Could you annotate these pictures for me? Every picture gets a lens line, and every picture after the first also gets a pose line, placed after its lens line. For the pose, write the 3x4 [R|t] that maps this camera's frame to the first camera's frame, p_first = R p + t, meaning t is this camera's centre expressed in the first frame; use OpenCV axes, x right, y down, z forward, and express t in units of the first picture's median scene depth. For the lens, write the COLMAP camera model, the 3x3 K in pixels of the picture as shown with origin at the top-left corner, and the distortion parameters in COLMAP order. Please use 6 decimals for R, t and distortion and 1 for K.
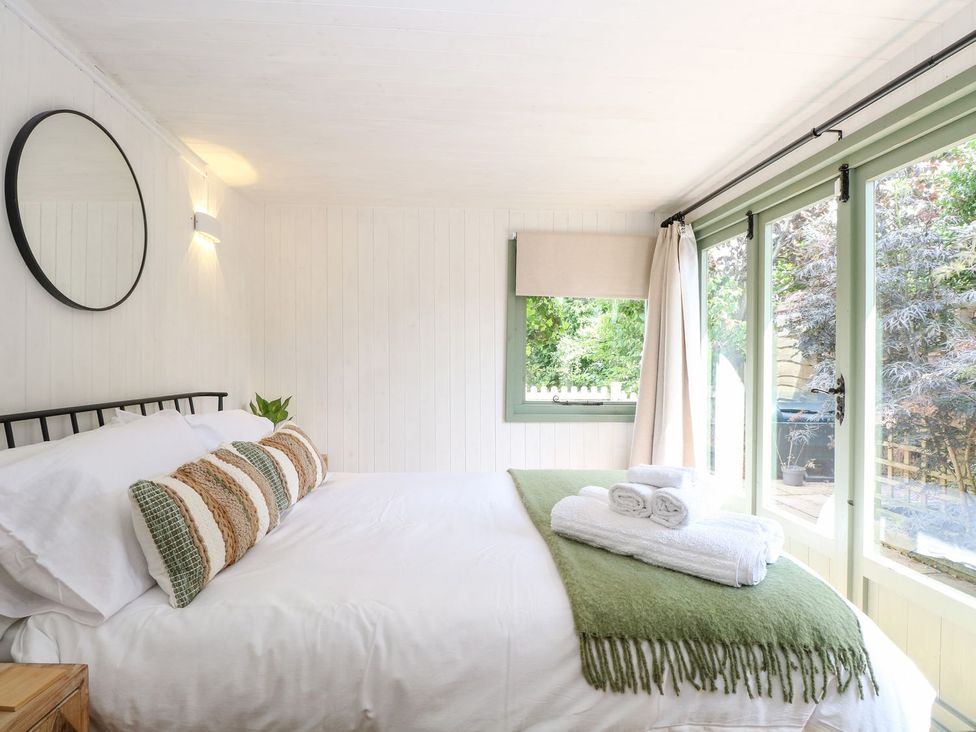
lens RADIAL K [[523.8, 0, 486.9], [0, 523.8, 357.0], [0, 0, 1]] dist [-0.000757, -0.014052]
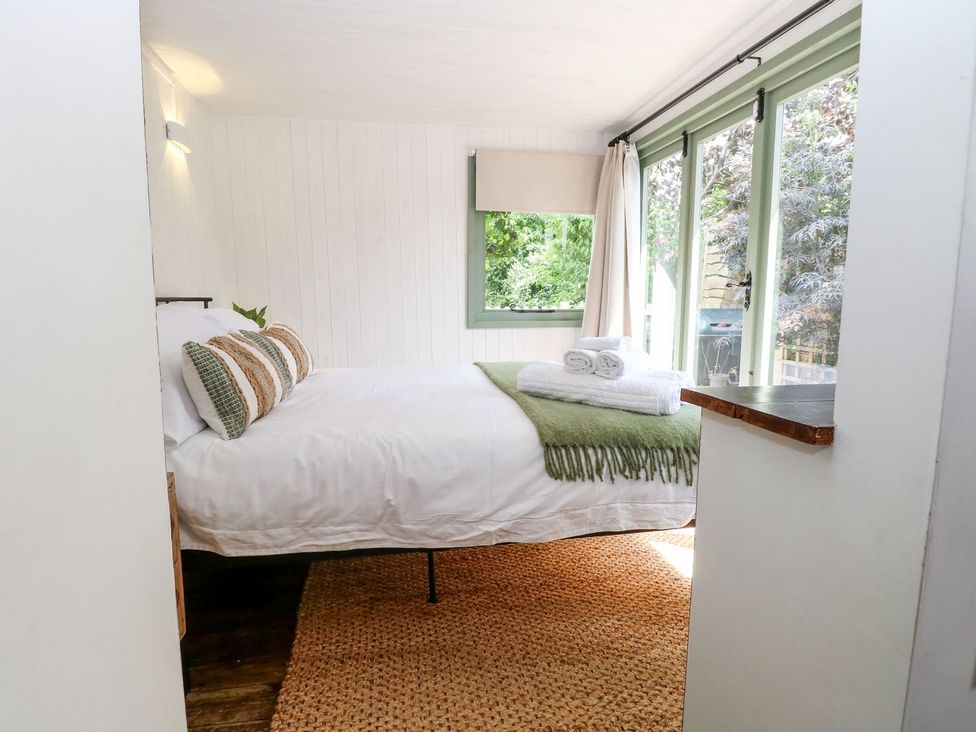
lens RADIAL K [[523.8, 0, 489.5], [0, 523.8, 357.3], [0, 0, 1]] dist [-0.000757, -0.014052]
pose [[0.994662, -0.022278, 0.100753, -0.054757], [0.009192, 0.991665, 0.128517, 0.074553], [-0.102776, -0.126905, 0.986576, -0.173322]]
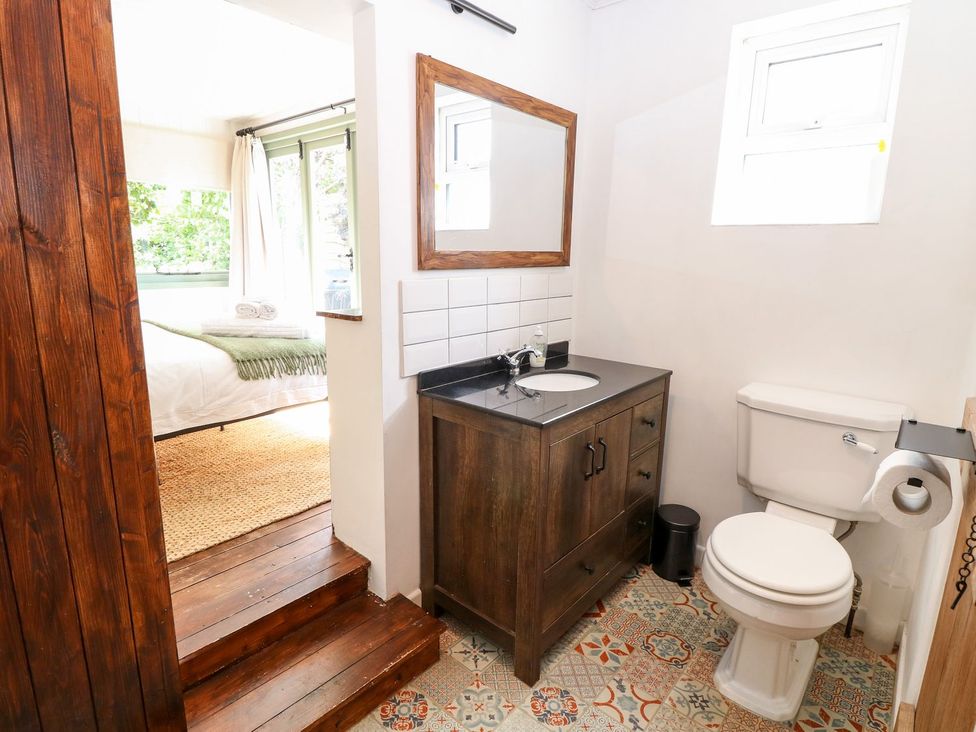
lens RADIAL K [[523.8, 0, 490.3], [0, 523.8, 356.3], [0, 0, 1]] dist [-0.000757, -0.014052]
pose [[0.706335, -0.137767, 0.694342, -0.342824], [-0.013556, 0.978066, 0.207852, 0.021801], [-0.707748, -0.156225, 0.688975, -0.740175]]
